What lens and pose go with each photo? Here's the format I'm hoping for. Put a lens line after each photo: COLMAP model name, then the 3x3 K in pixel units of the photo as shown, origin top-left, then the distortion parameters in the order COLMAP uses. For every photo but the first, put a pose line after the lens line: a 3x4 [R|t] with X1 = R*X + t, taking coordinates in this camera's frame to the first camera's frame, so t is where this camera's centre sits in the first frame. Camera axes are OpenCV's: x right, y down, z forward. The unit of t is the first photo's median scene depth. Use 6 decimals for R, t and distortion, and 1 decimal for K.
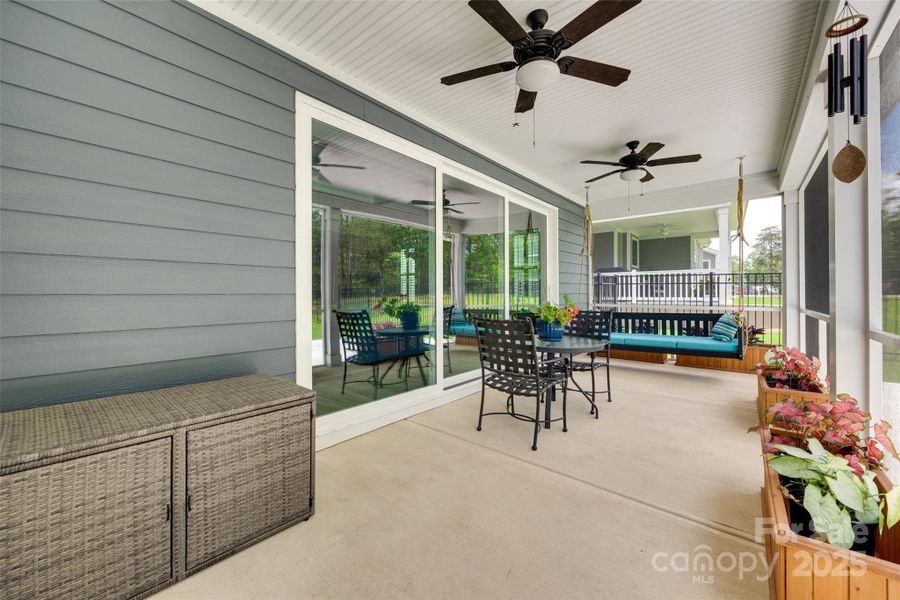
lens RADIAL K [[361.7, 0, 446.5], [0, 361.7, 293.0], [0, 0, 1]] dist [-0.001478, 0.002069]
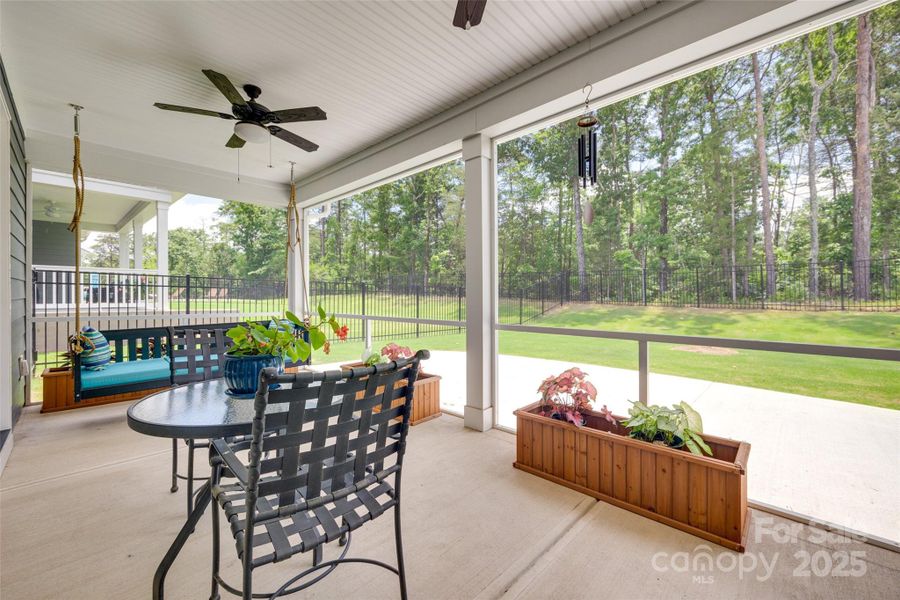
lens RADIAL K [[361.7, 0, 445.4], [0, 361.7, 294.0], [0, 0, 1]] dist [-0.001478, 0.002069]
pose [[0.070244, 0.005346, 0.997515, -0.079785], [0.002602, 0.999981, -0.005543, -0.002183], [-0.997526, 0.002985, 0.070229, 0.278147]]
